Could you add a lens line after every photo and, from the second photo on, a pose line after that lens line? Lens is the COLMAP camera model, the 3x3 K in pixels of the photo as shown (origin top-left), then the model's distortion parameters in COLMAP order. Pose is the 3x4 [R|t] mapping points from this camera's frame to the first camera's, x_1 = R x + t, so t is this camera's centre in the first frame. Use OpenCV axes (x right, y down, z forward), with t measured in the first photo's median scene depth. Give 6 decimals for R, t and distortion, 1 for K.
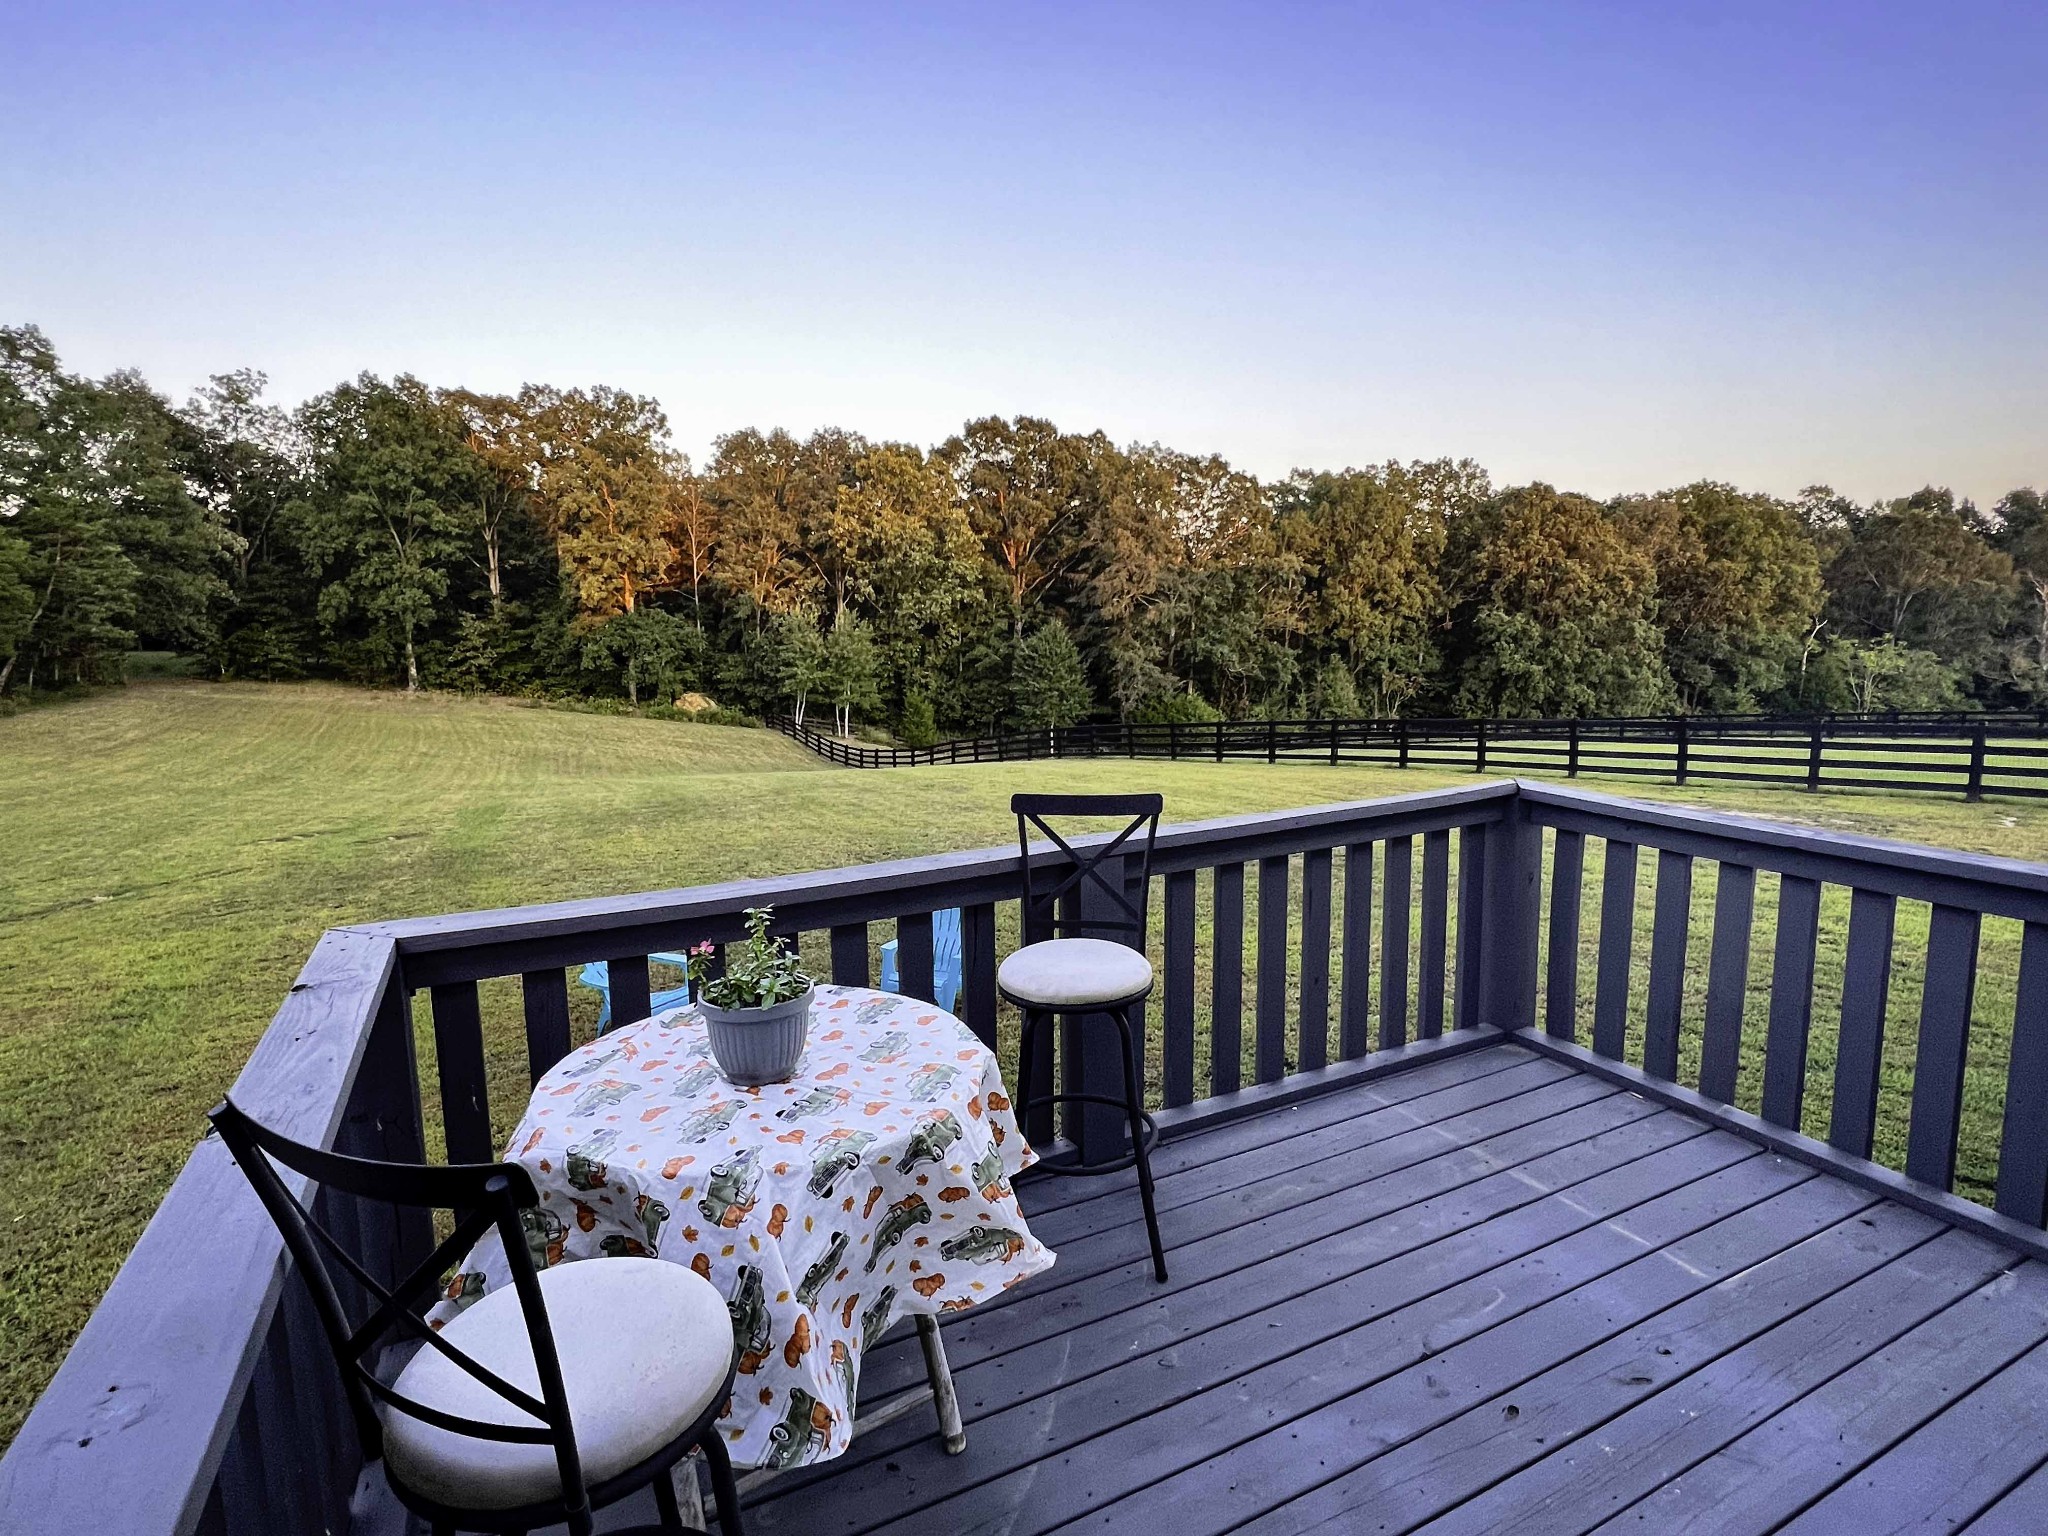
lens RADIAL K [[1042.6, 0, 1024.0], [0, 1042.6, 768.0], [0, 0, 1]] dist [-0.025549, 0.013006]
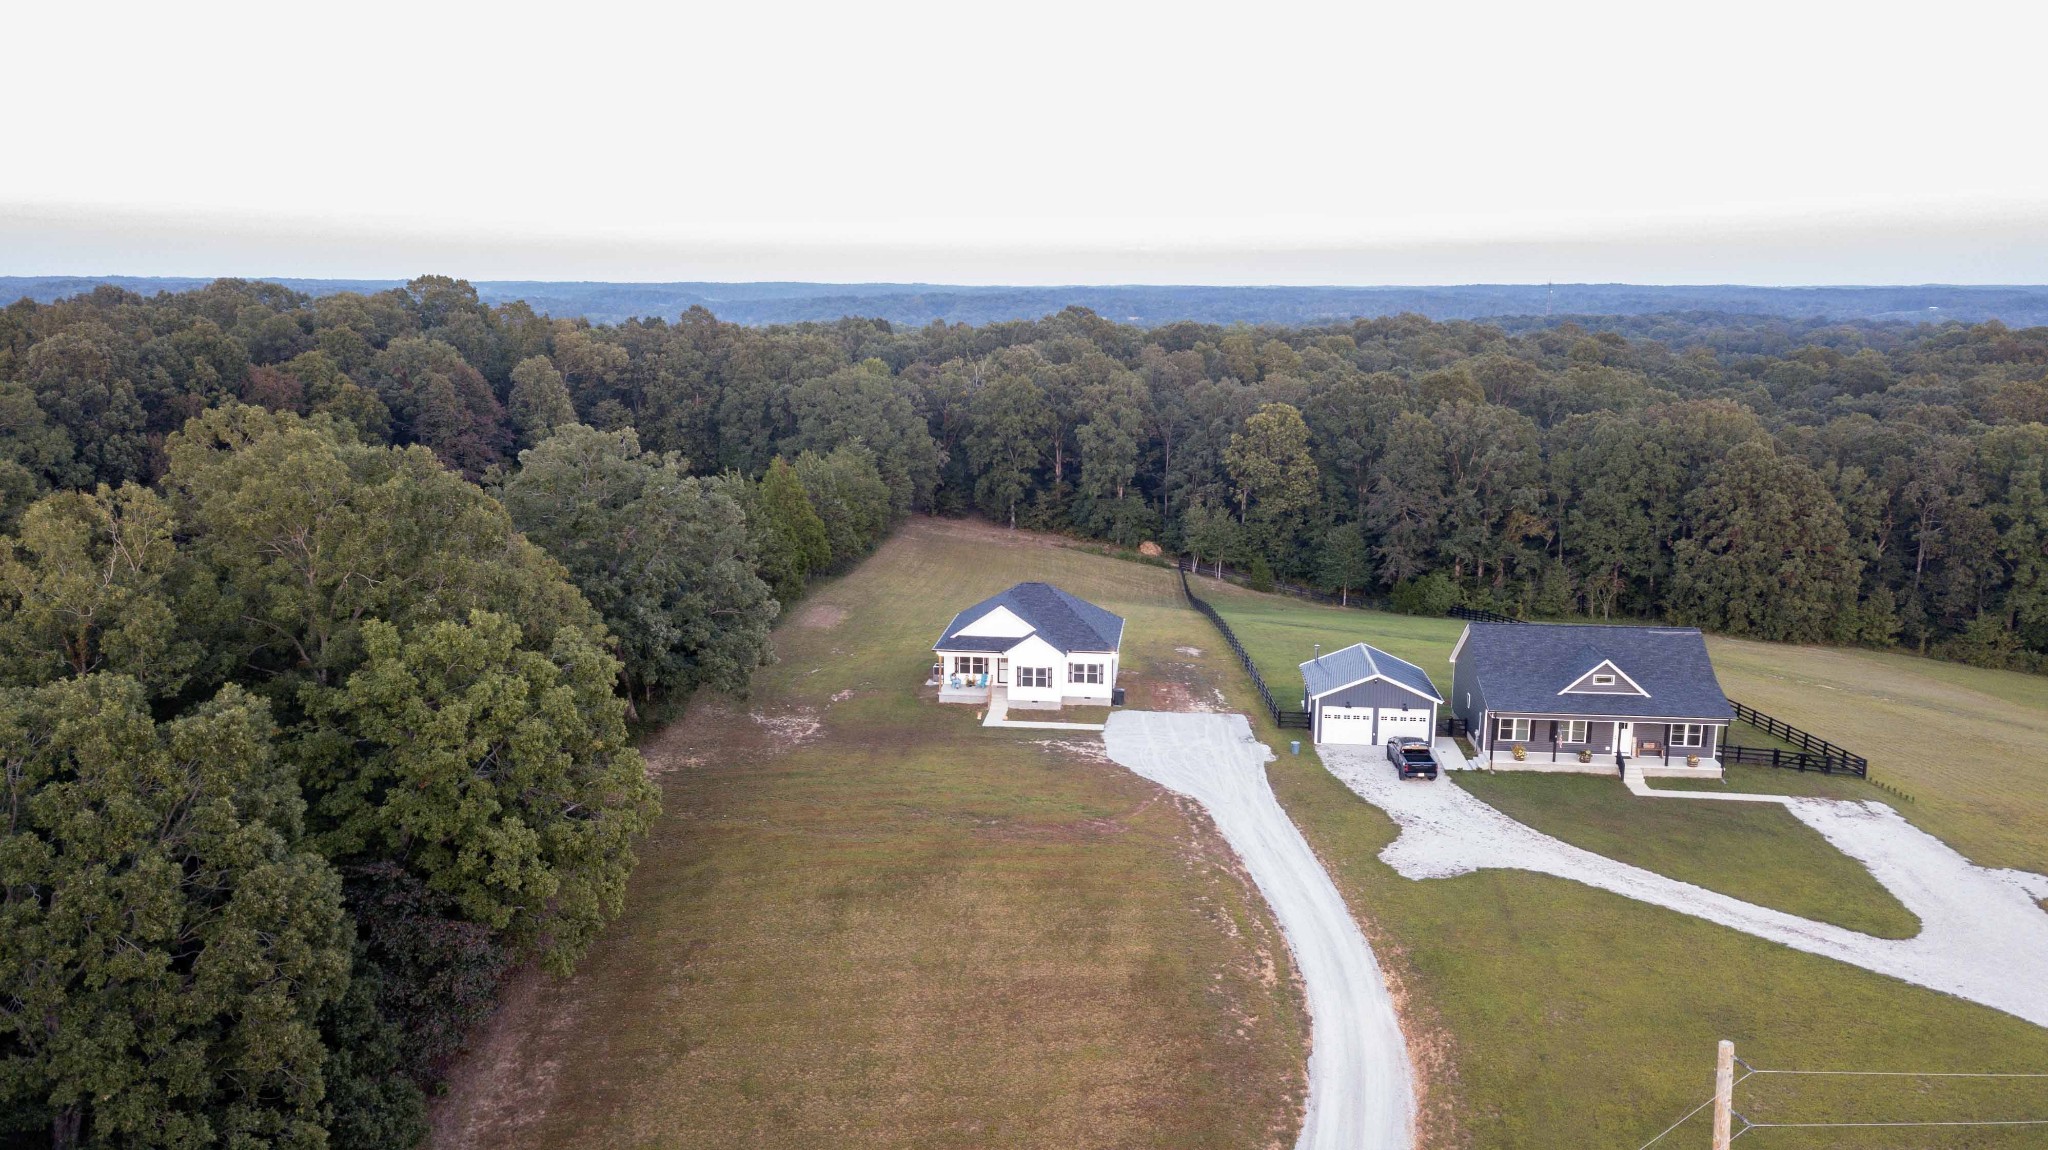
lens RADIAL K [[1559.2, 0, 1013.4], [0, 1559.2, 579.3], [0, 0, 1]] dist [0.007203, 0.005886]
pose [[0.840509, 0.121452, -0.528009, 0.965210], [-0.096041, 0.992516, 0.075414, -0.201111], [0.533217, -0.012676, 0.845883, -1.471597]]
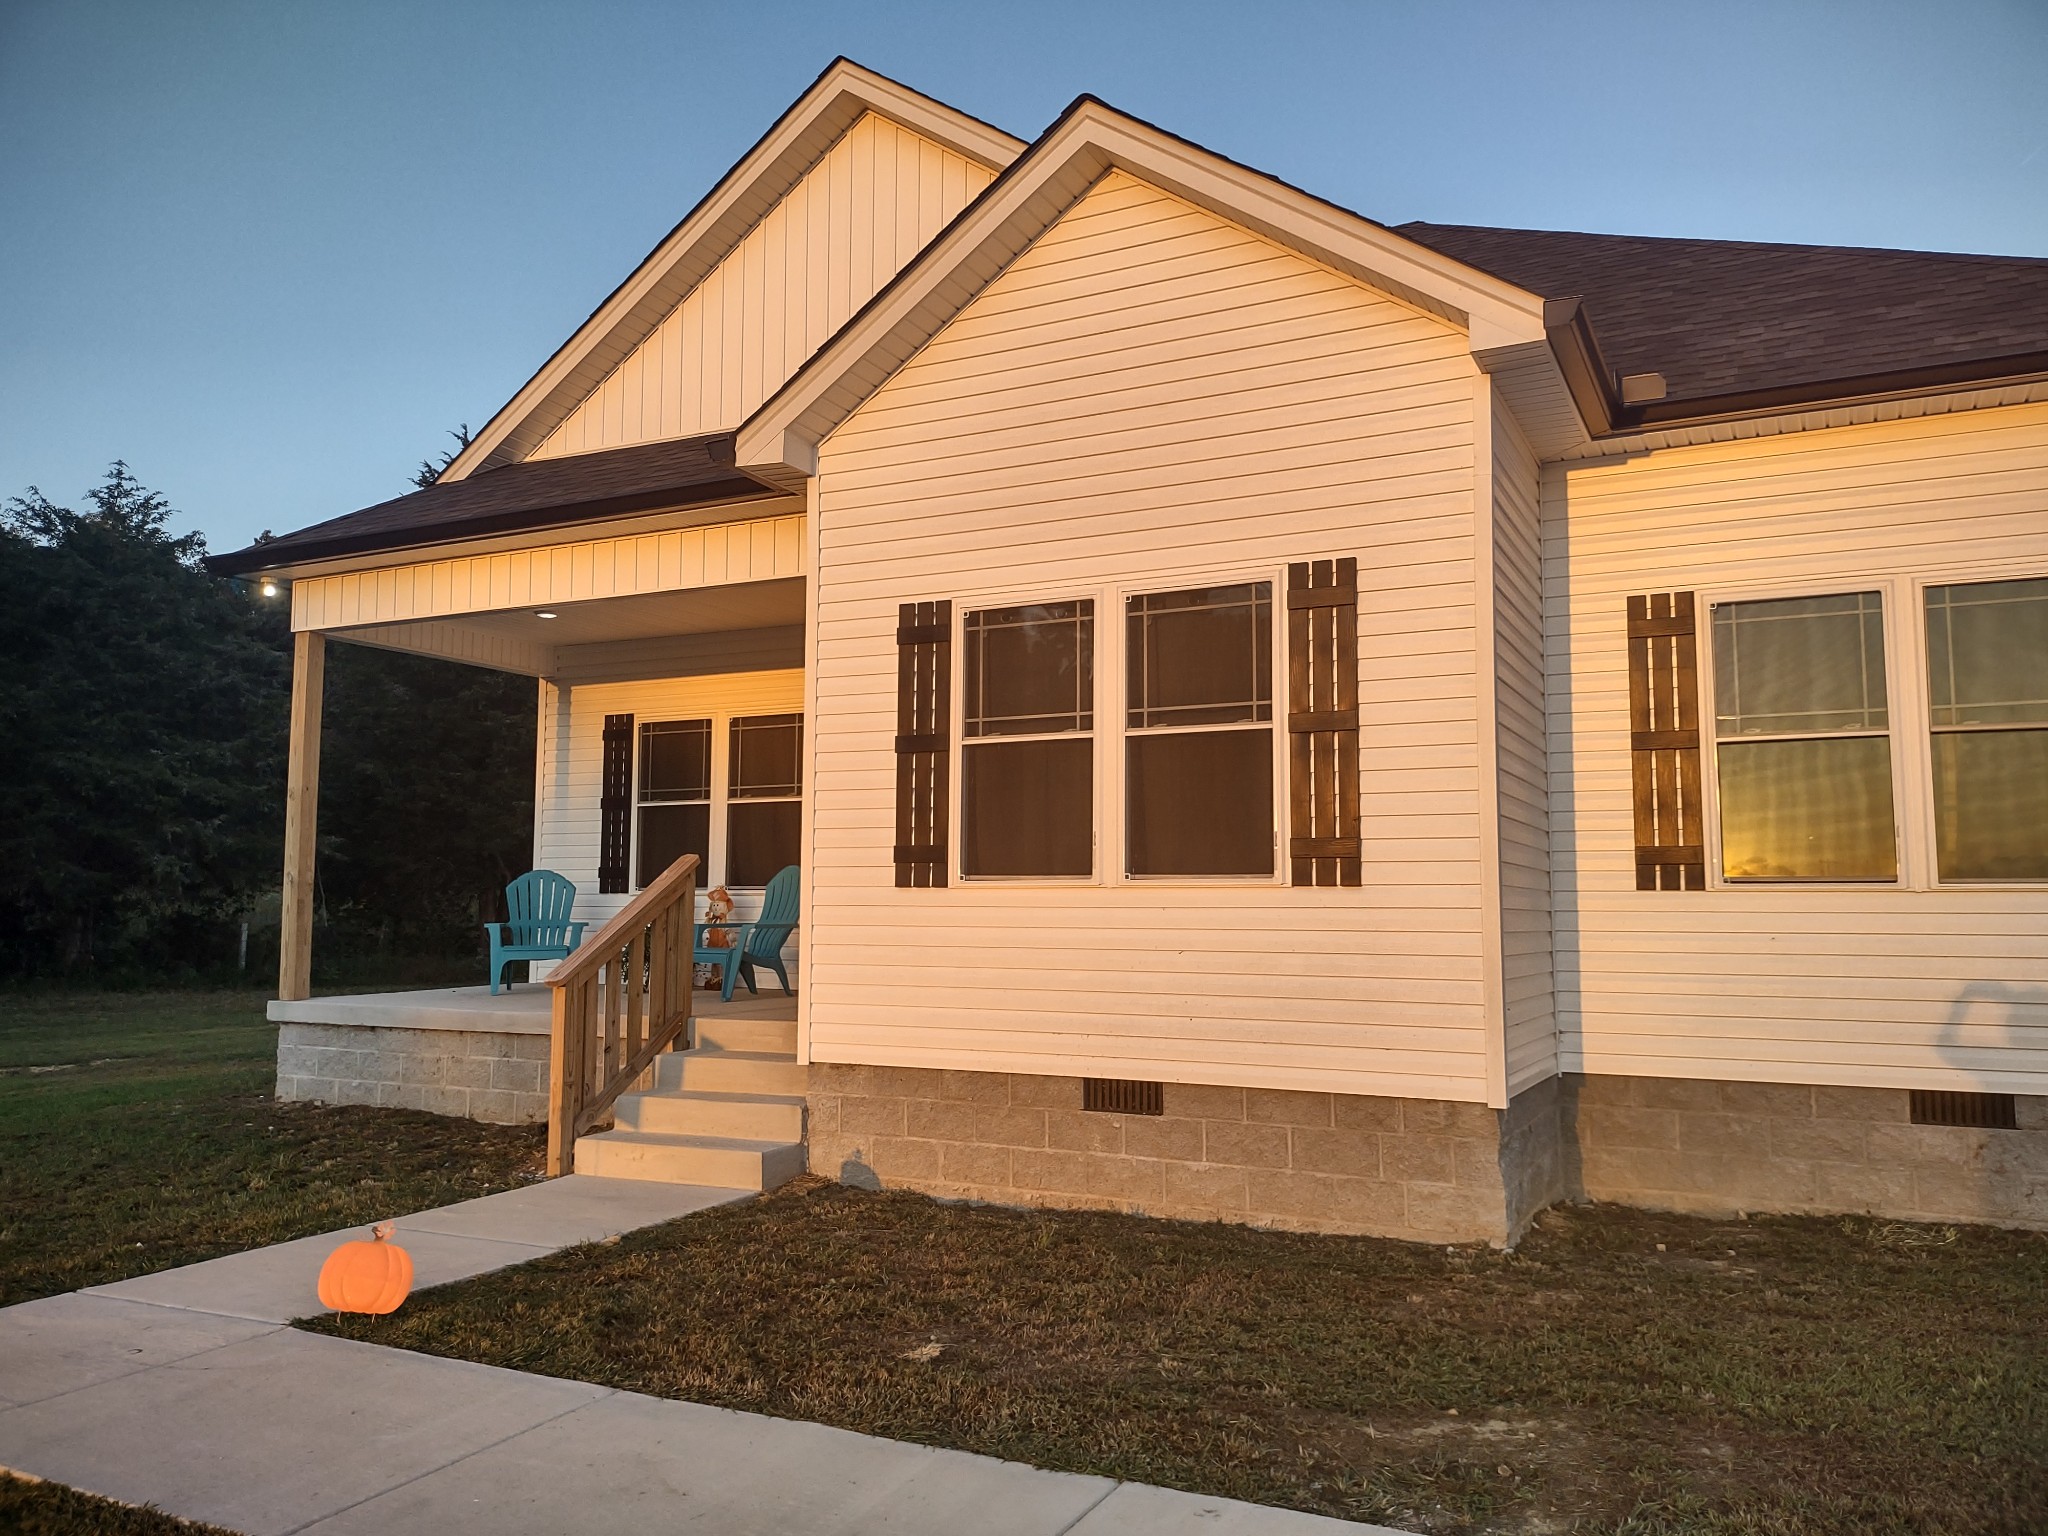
lens RADIAL K [[1541.1, 0, 1024.0], [0, 1541.1, 768.0], [0, 0, 1]] dist [0.001118, -0.000699]
pose [[0.598384, -0.055912, -0.799256, 0.240257], [-0.126696, 0.978408, -0.163298, 0.037428], [0.791129, 0.198977, 0.578380, -0.184208]]
